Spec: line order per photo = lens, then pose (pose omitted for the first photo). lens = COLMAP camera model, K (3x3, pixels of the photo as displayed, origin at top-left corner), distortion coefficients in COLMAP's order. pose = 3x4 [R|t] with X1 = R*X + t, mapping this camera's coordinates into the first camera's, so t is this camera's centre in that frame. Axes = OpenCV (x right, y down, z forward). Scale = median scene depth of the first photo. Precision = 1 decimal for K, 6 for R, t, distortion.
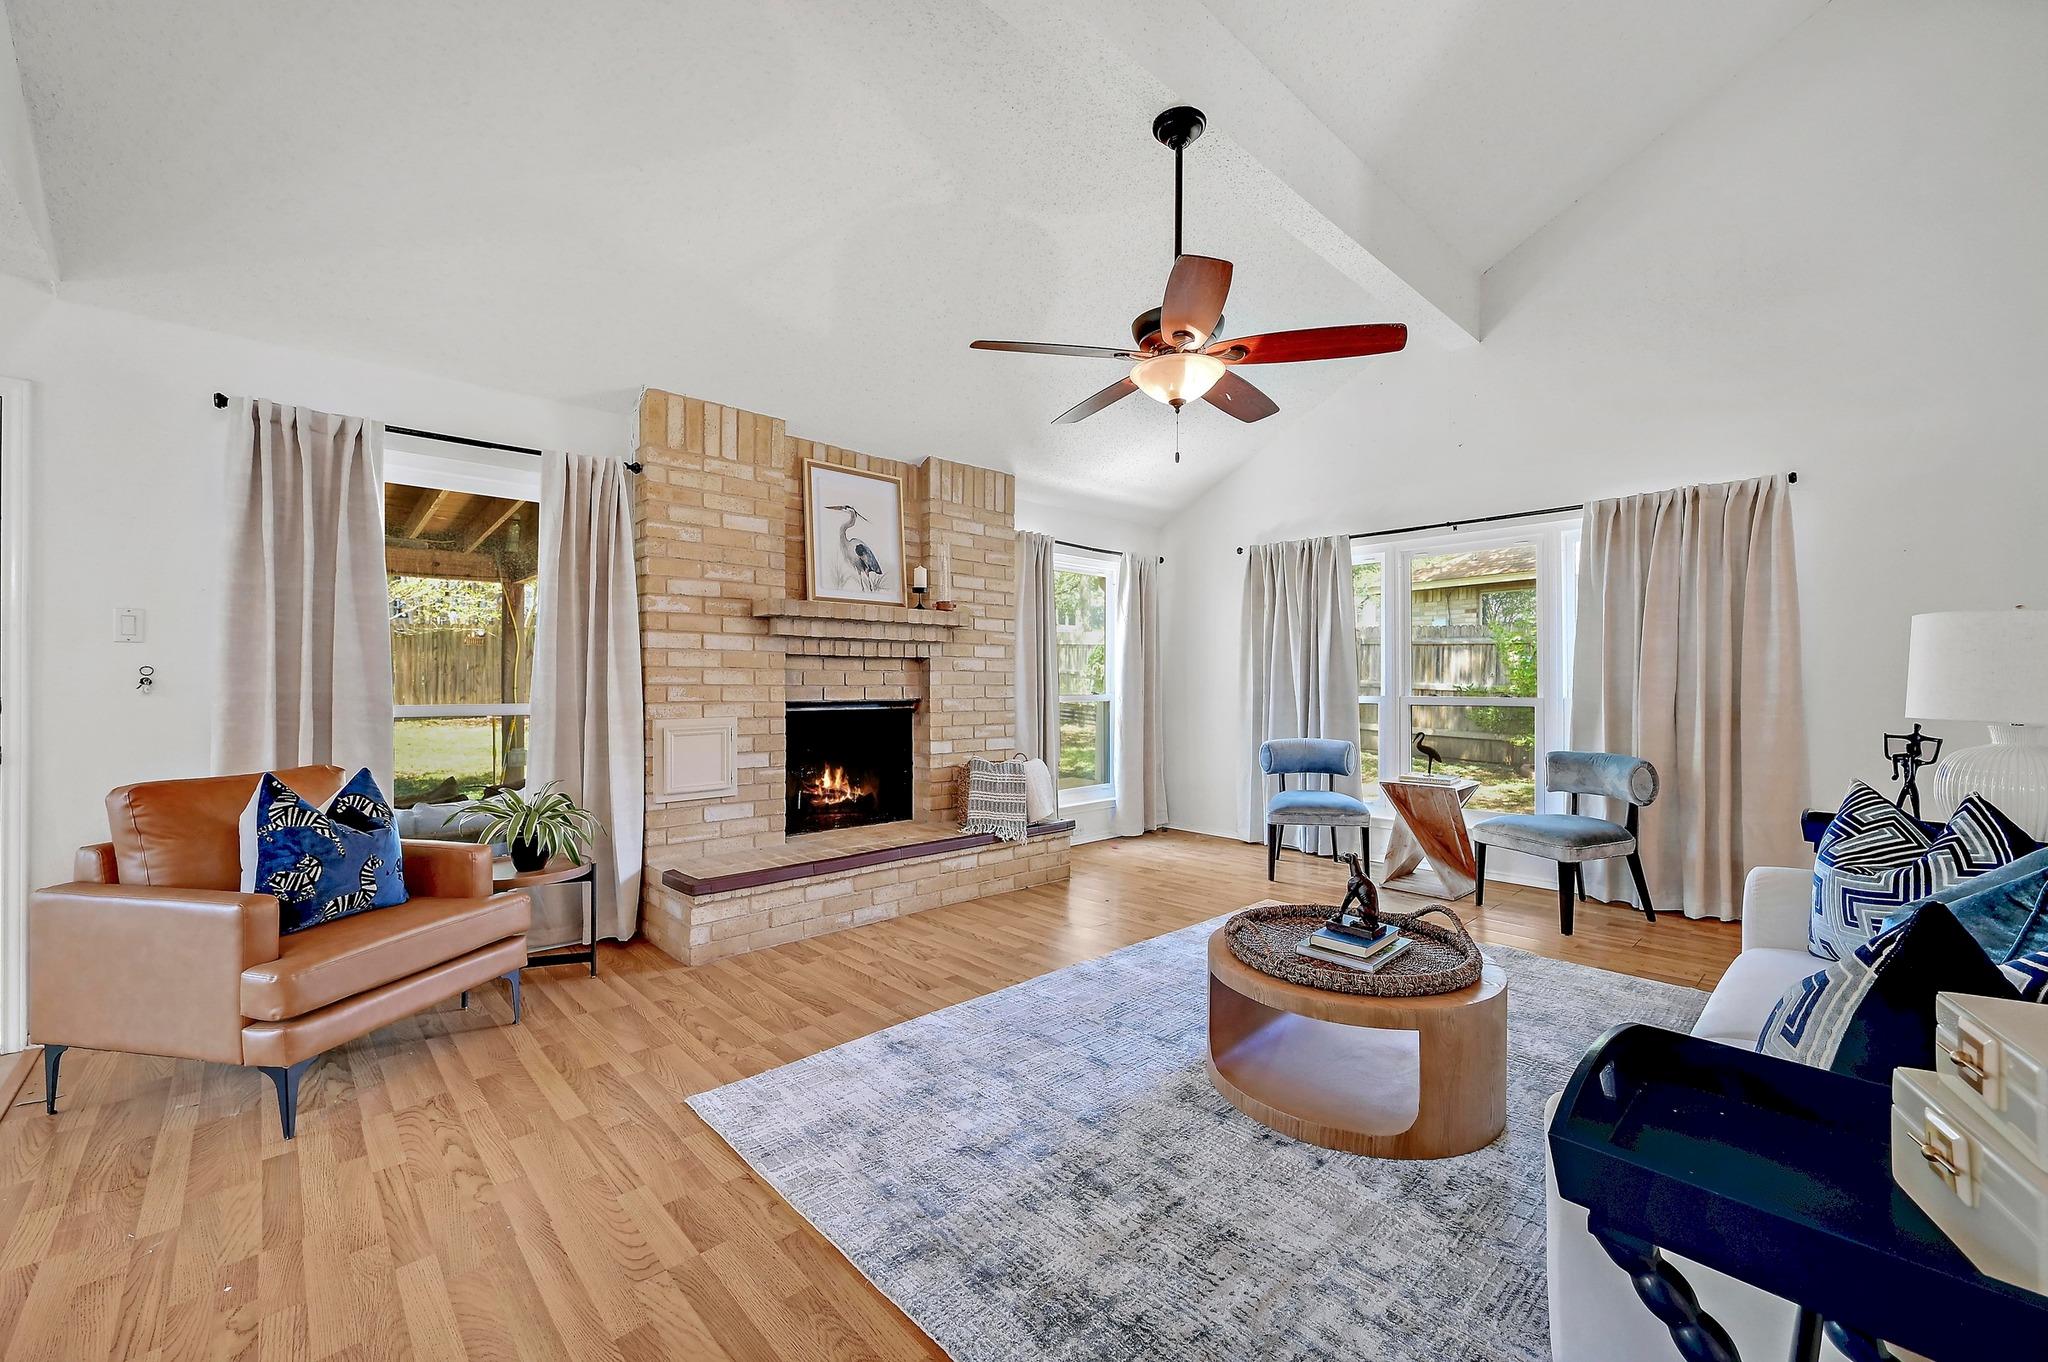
lens RADIAL K [[827.9, 0, 1024.0], [0, 827.9, 681.0], [0, 0, 1]] dist [0.001554, -0.000150]
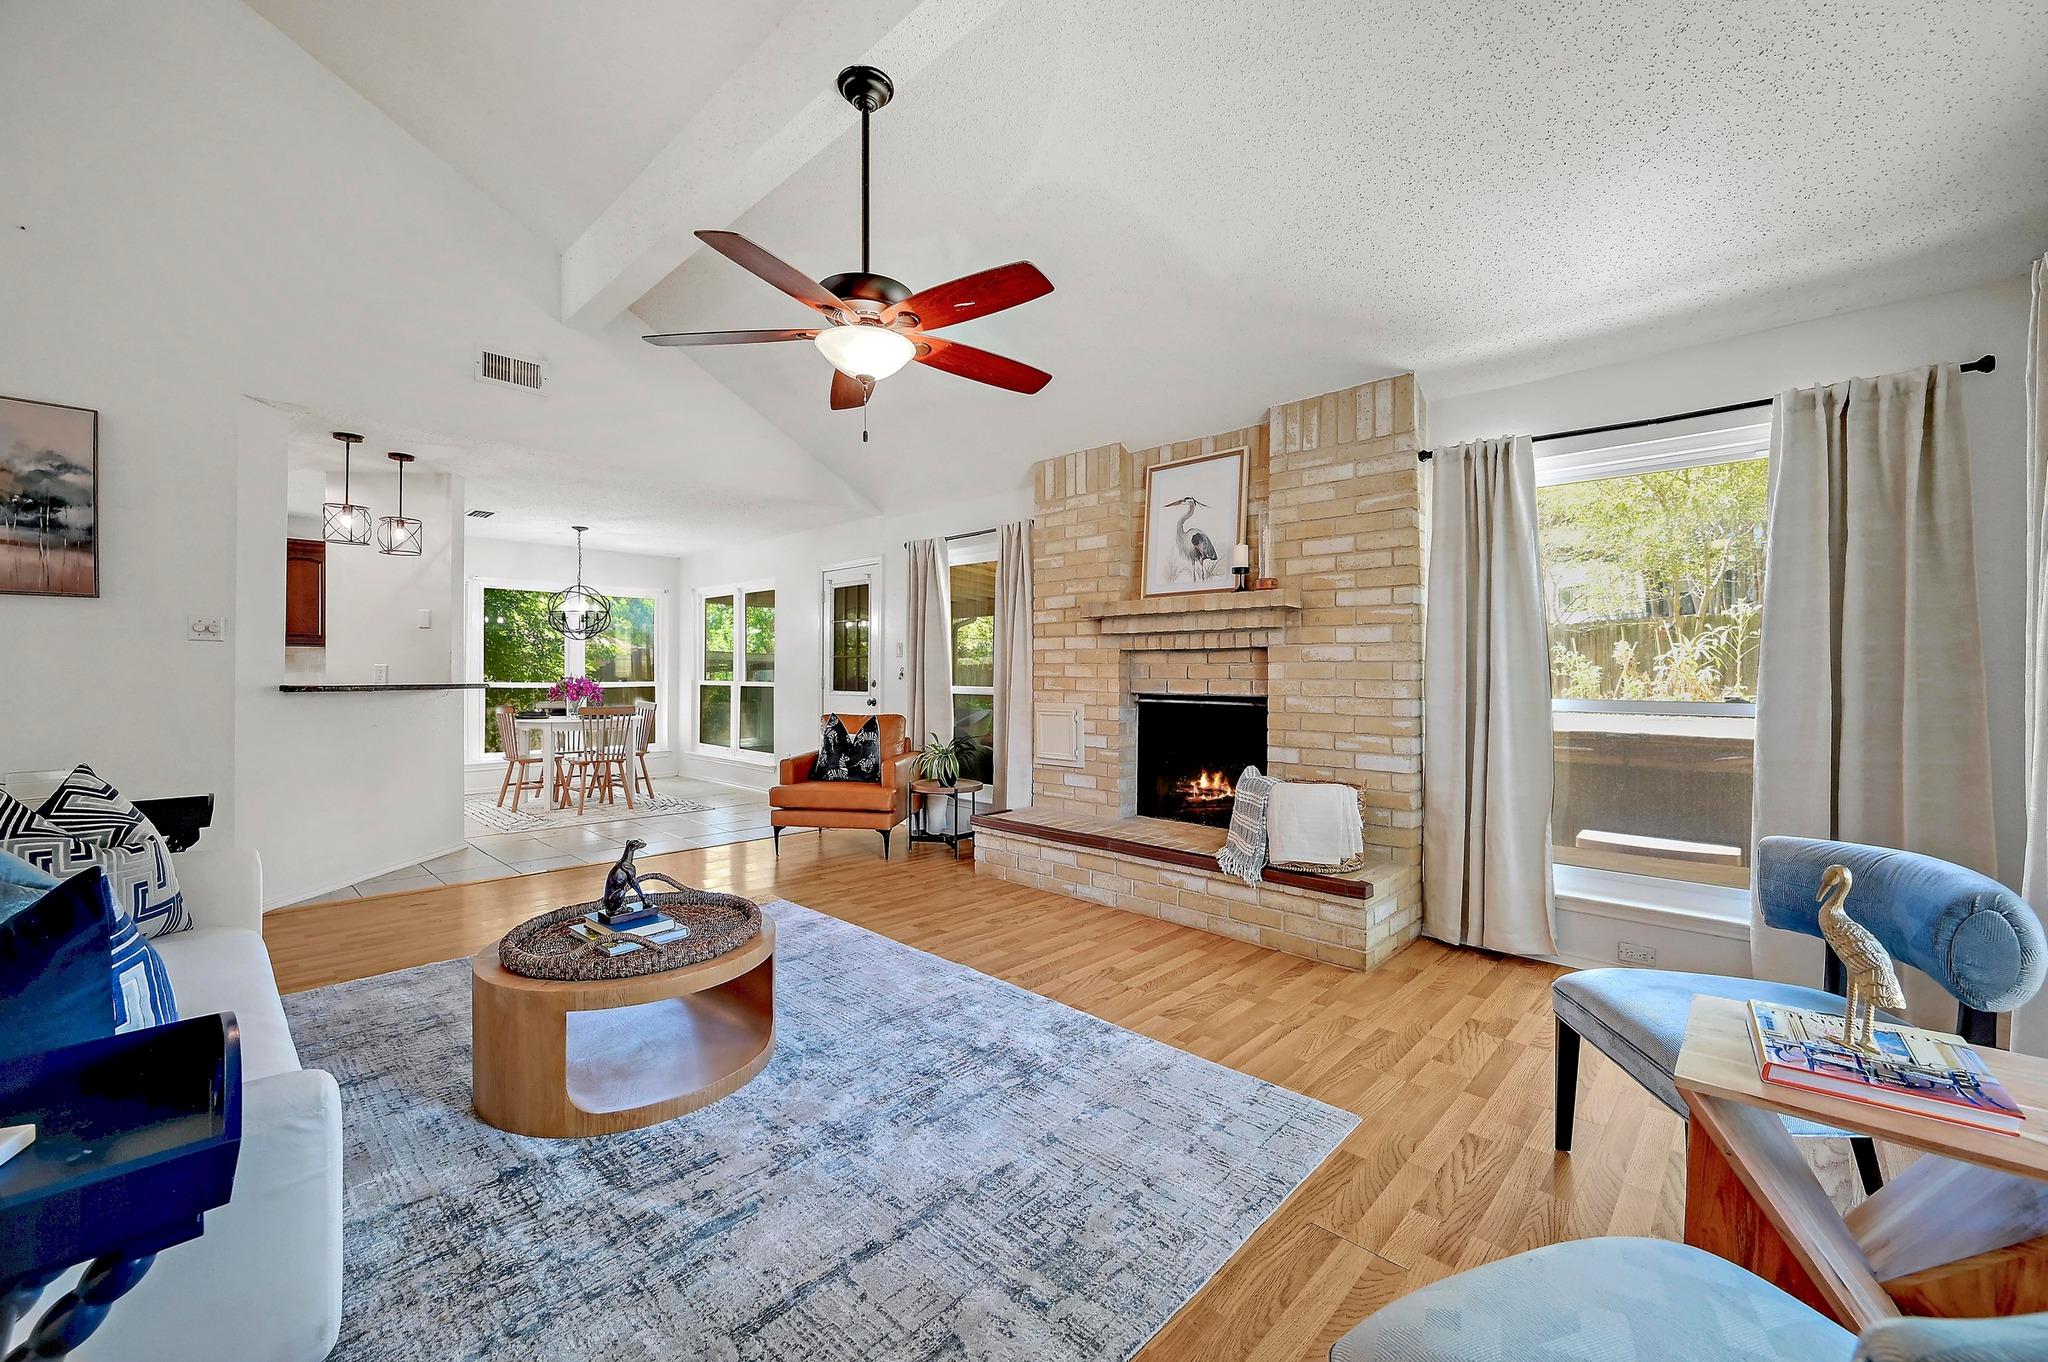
lens RADIAL K [[806.9, 0, 1029.8], [0, 806.9, 680.0], [0, 0, 1]] dist [0.000178, 0.000054]
pose [[0.053659, 0.004924, -0.998547, 0.790128], [-0.004123, 0.999980, 0.004710, 0.003307], [0.998551, 0.003865, 0.053679, 0.810144]]
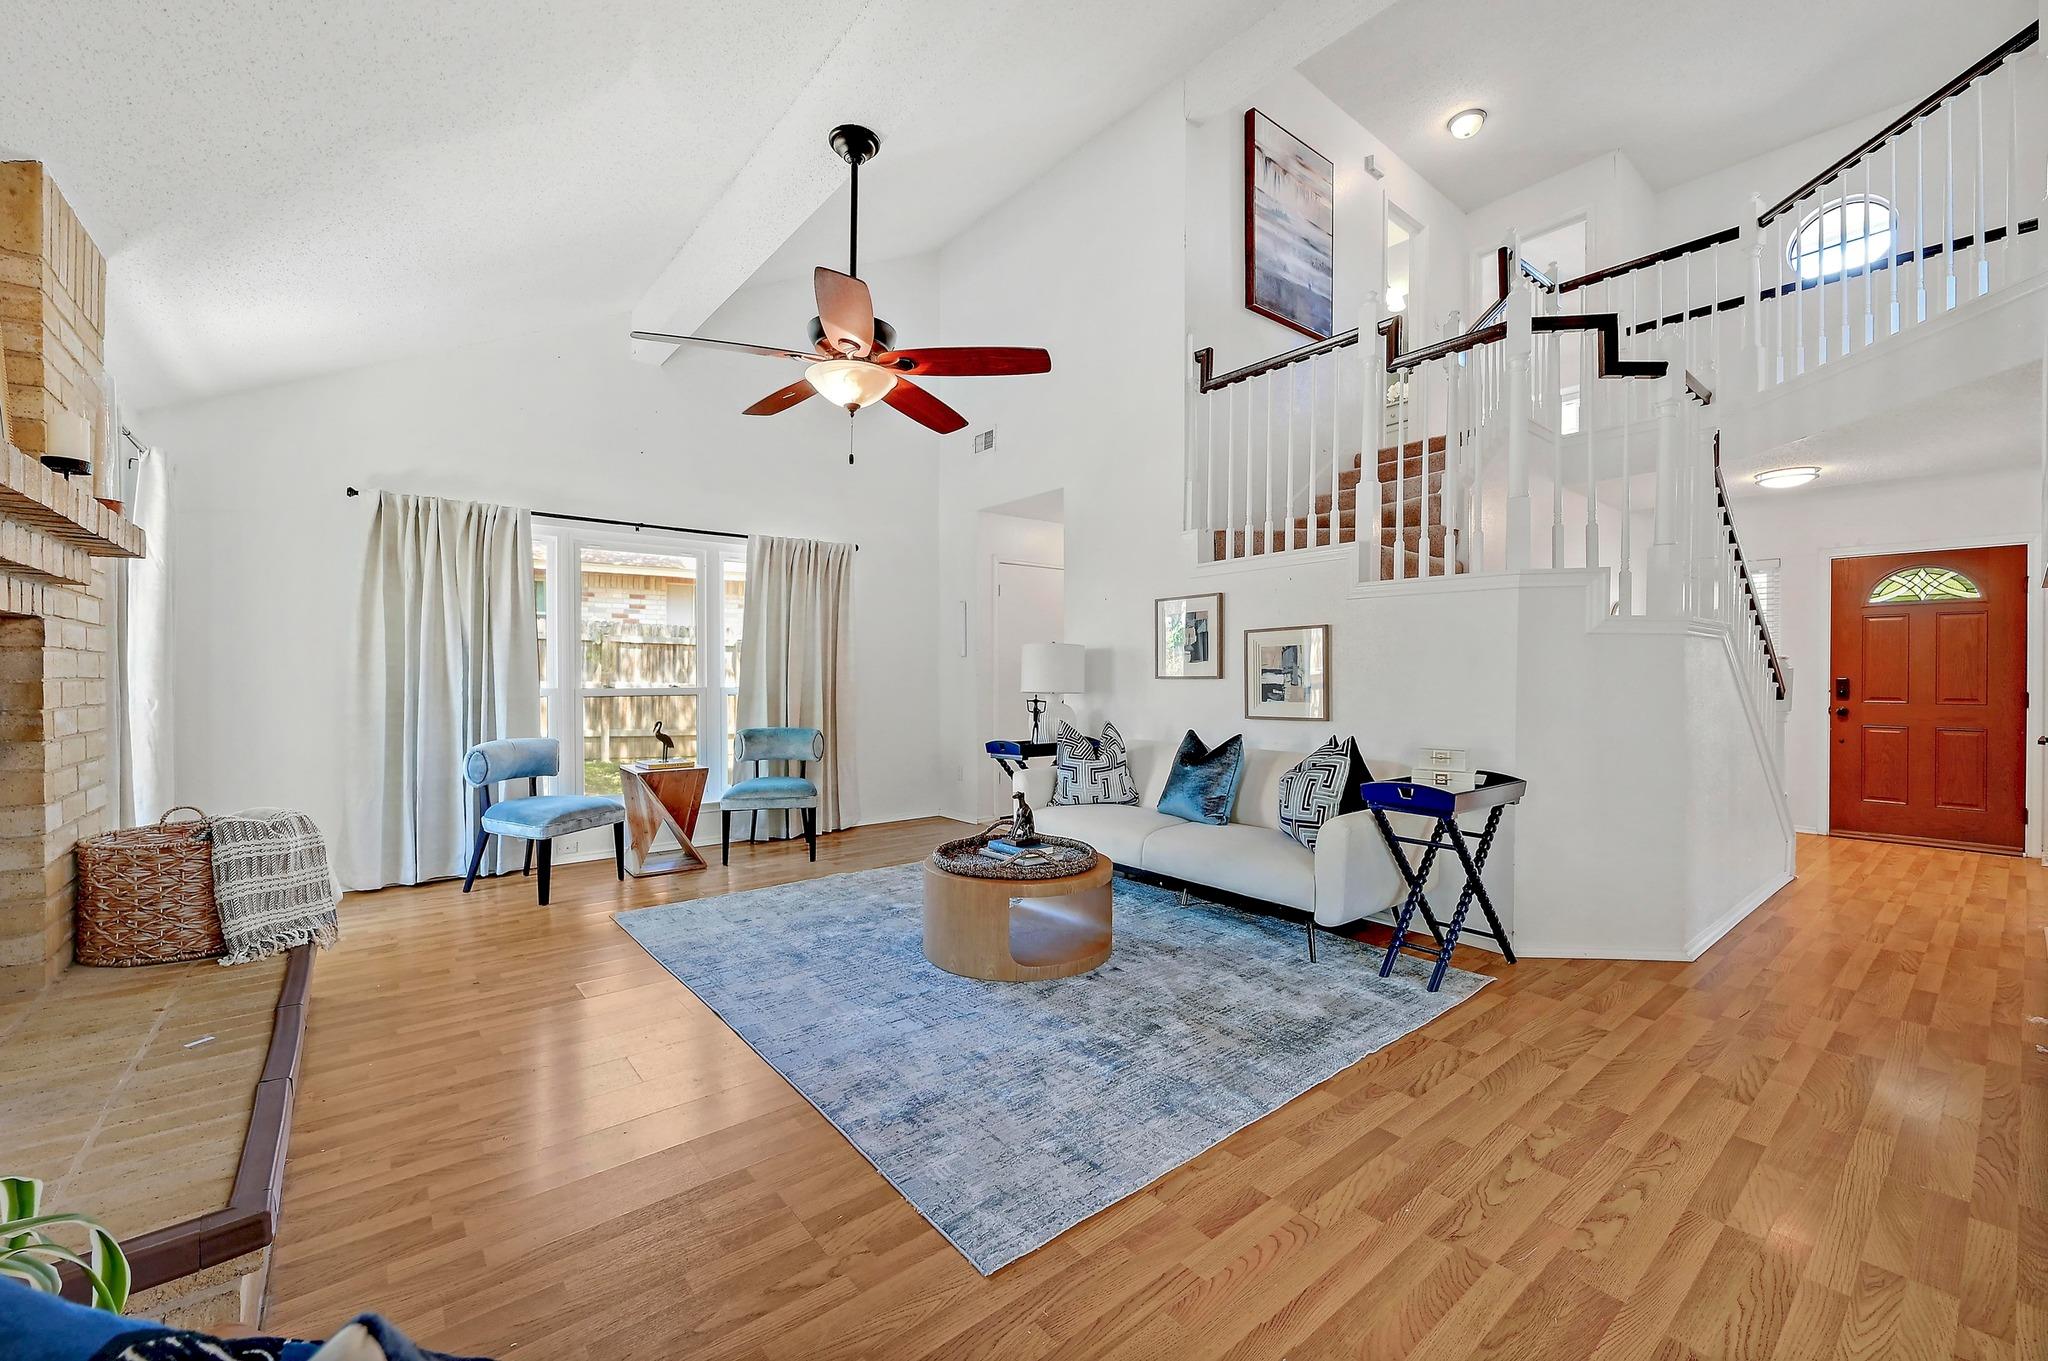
lens RADIAL K [[827.9, 0, 1024.0], [0, 827.9, 680.5], [0, 0, 1]] dist [0.001554, -0.000150]
pose [[0.064499, -0.012249, 0.997843, -0.601004], [-0.002253, 0.999920, 0.012420, -0.004255], [-0.997915, -0.003050, 0.064466, 0.503611]]
